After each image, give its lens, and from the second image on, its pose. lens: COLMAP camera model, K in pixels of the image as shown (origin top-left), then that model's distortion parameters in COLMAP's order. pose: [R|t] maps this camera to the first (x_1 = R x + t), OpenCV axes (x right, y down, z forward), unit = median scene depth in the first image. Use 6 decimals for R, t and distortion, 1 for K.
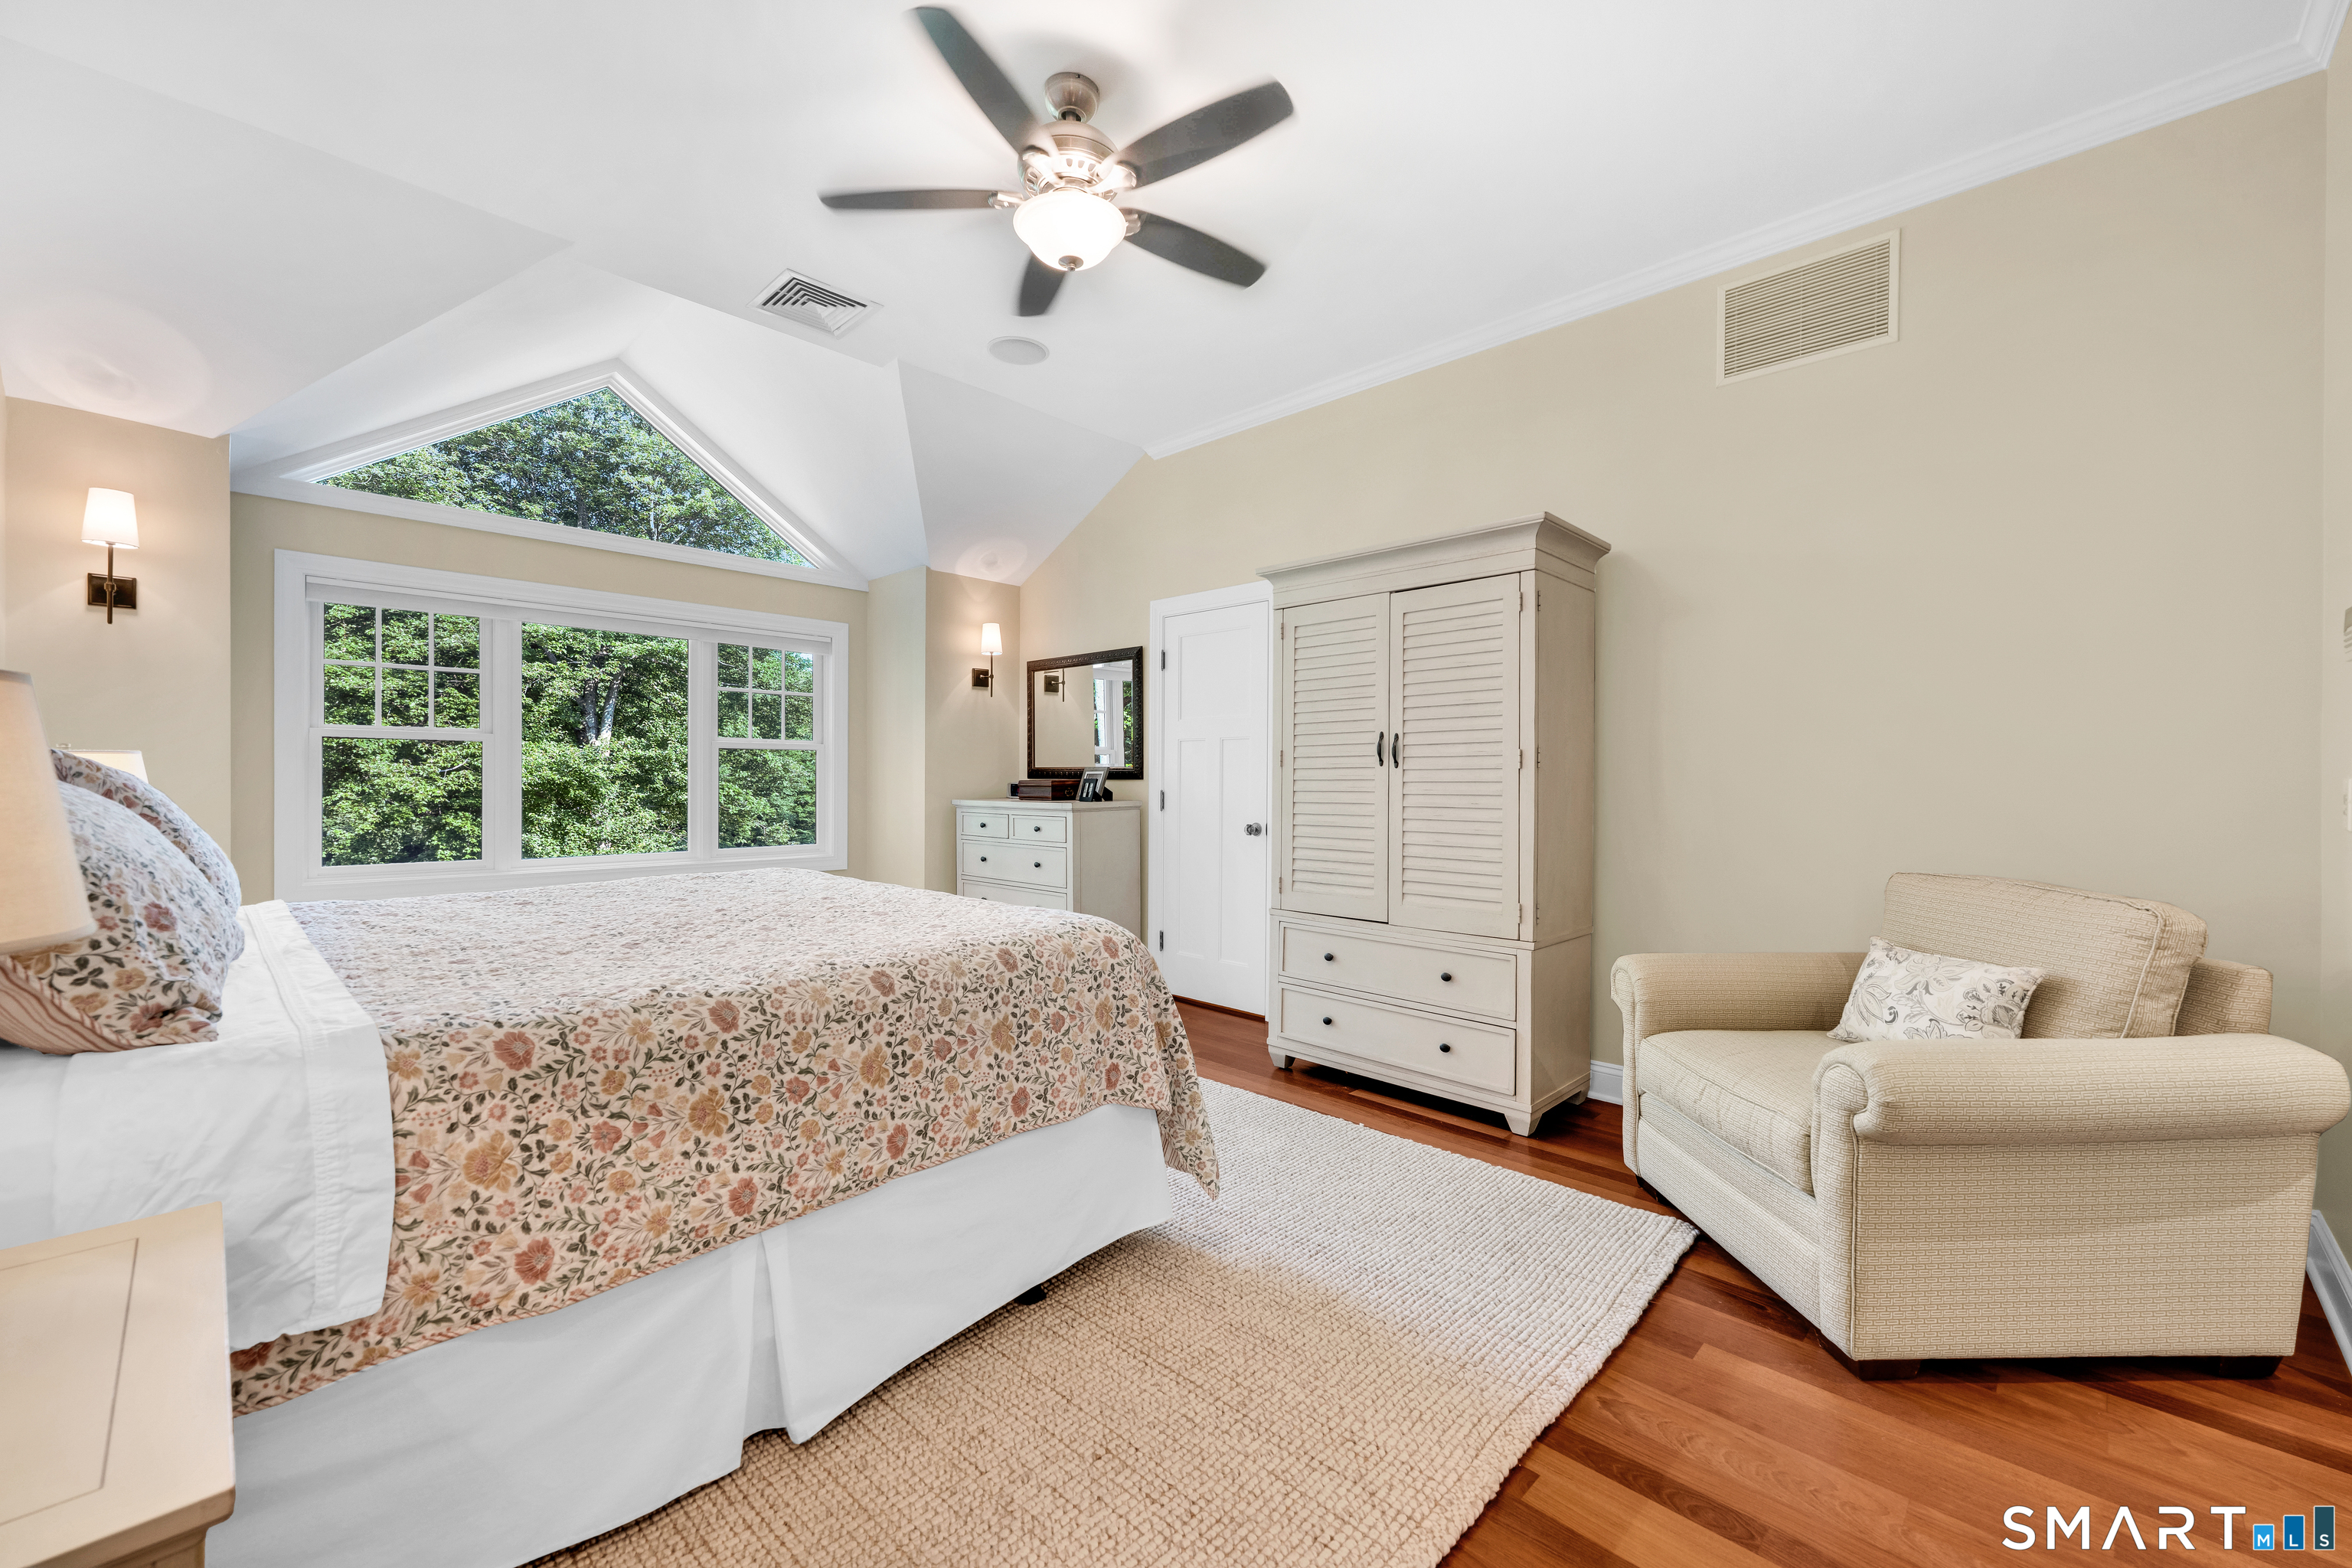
lens RADIAL K [[947.6, 0, 1177.0], [0, 947.6, 784.7], [0, 0, 1]] dist [-0.001259, -0.000225]
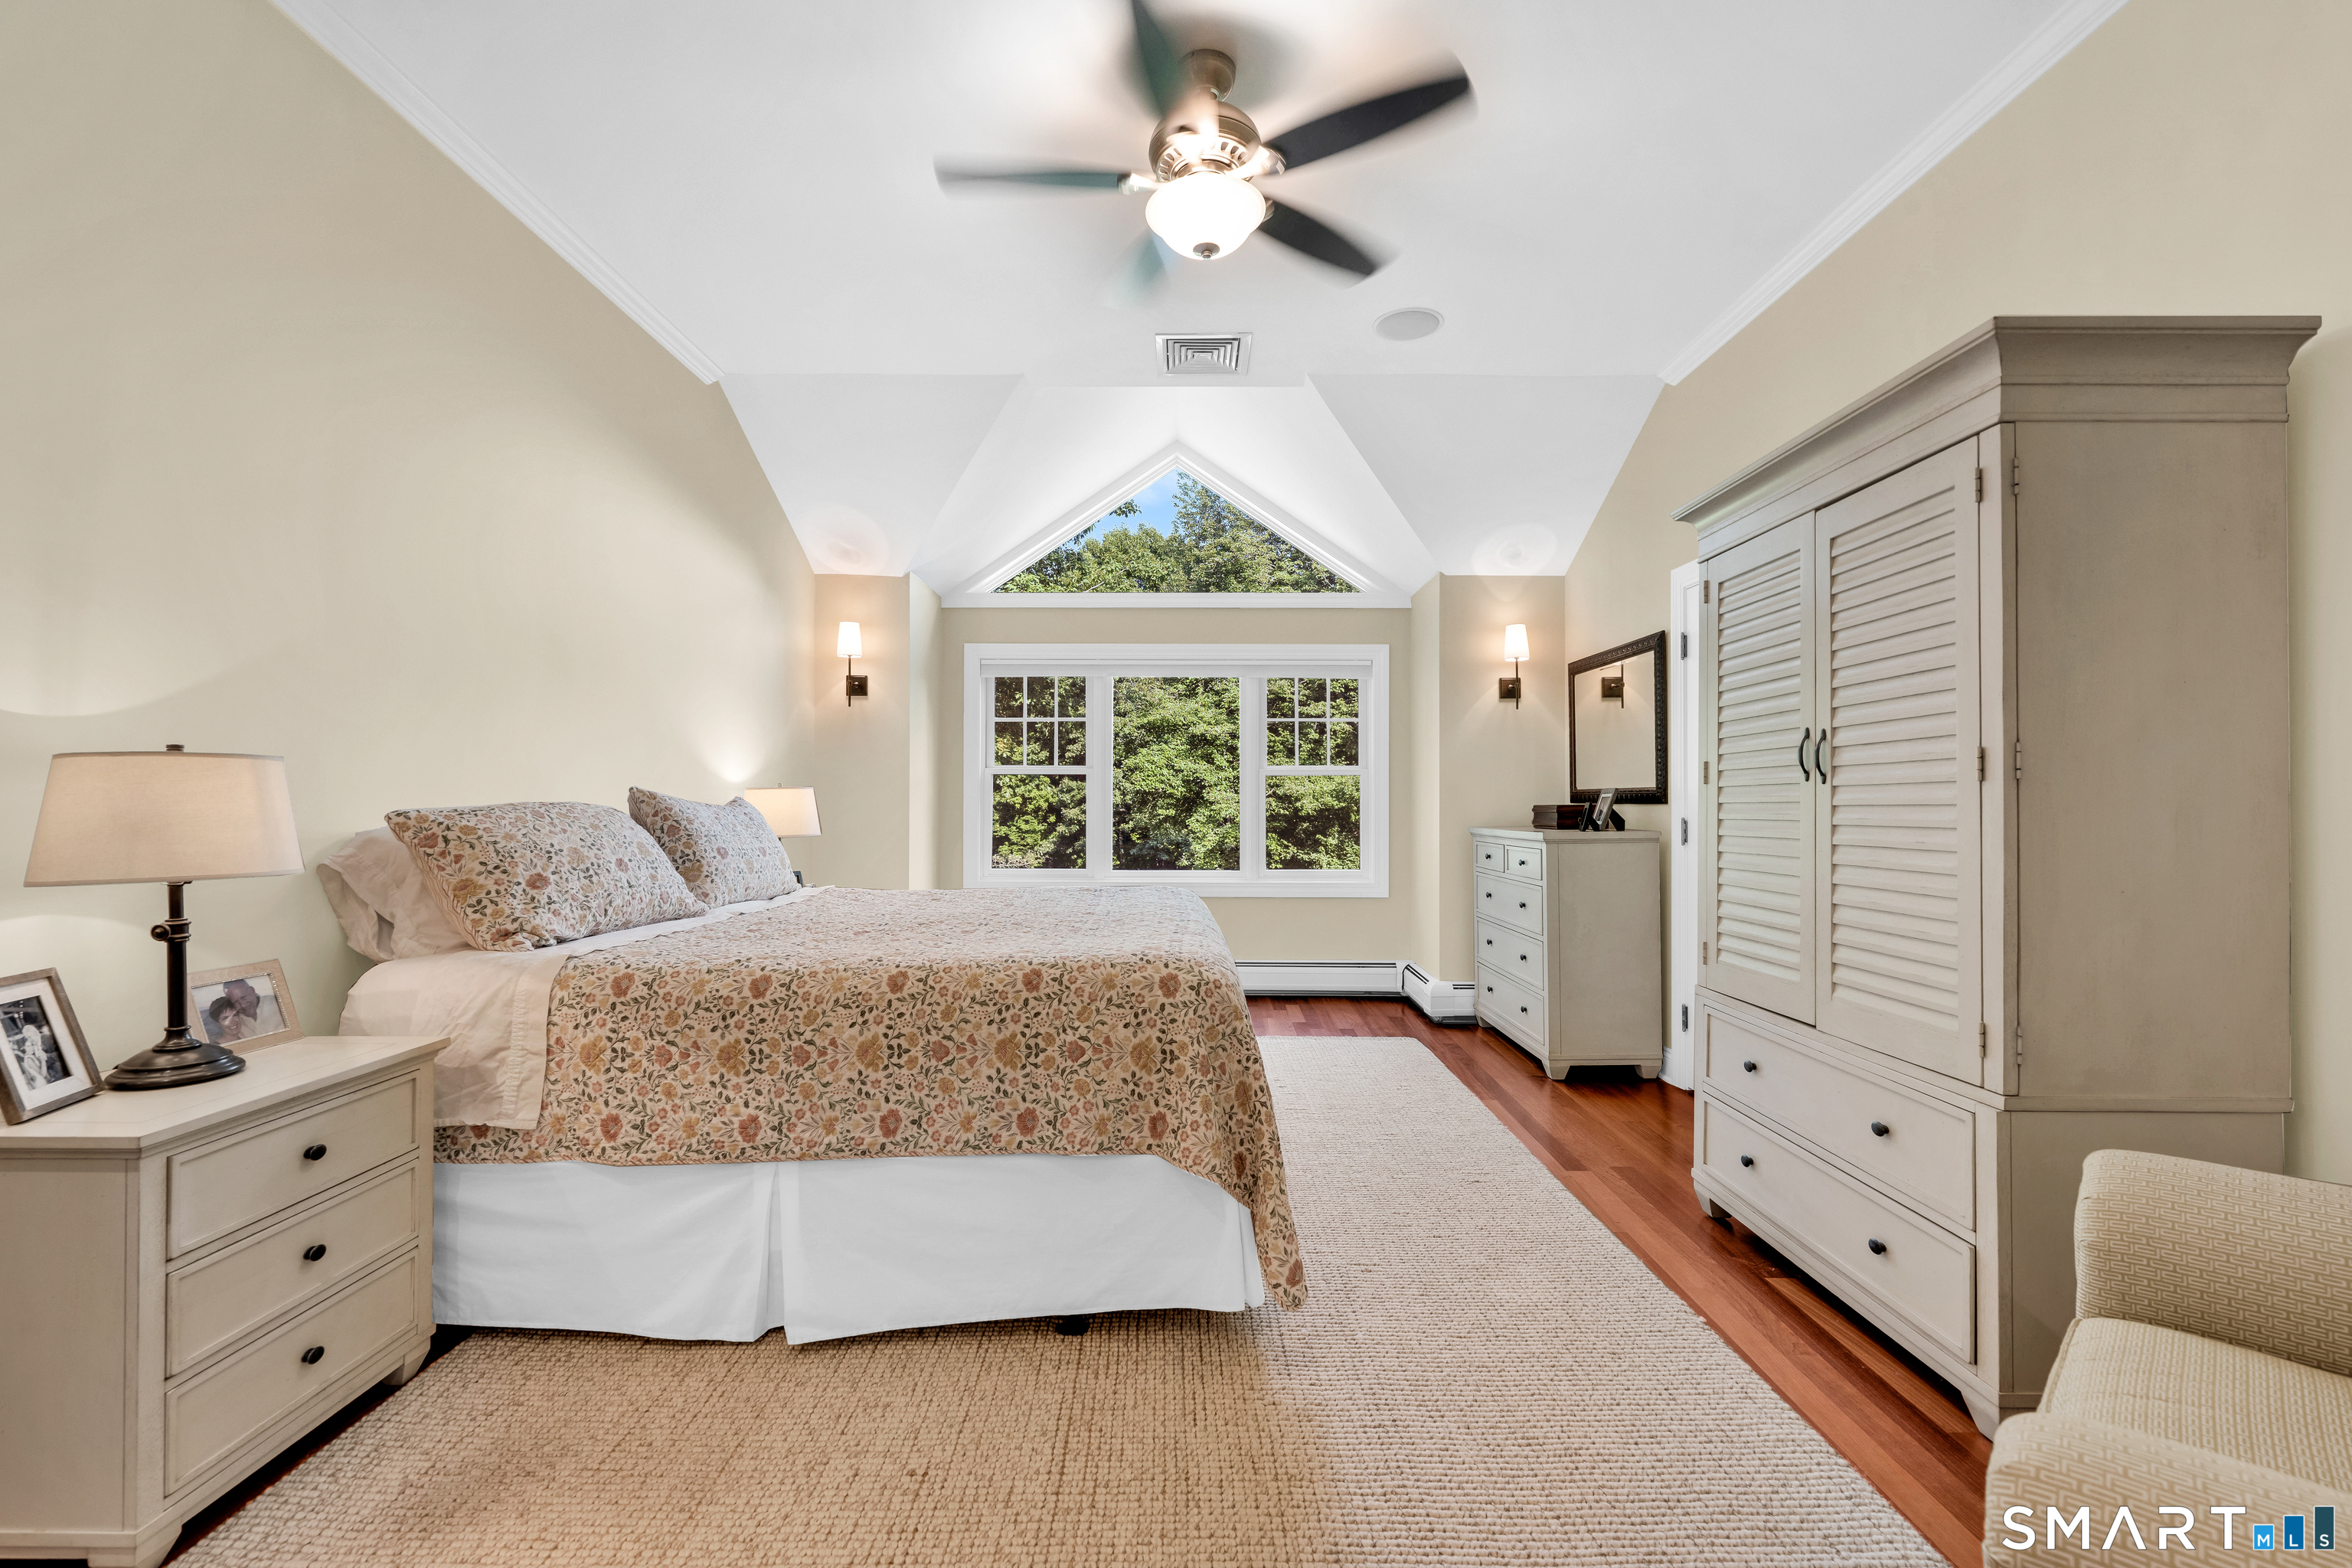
lens RADIAL K [[1015.5, 0, 1174.3], [0, 1015.5, 792.8], [0, 0, 1]] dist [-0.000627, -0.000278]
pose [[0.682352, -0.010840, -0.730944, 0.783656], [-0.002607, 0.999848, -0.017261, 0.002528], [0.731019, 0.013683, 0.682220, 0.395321]]
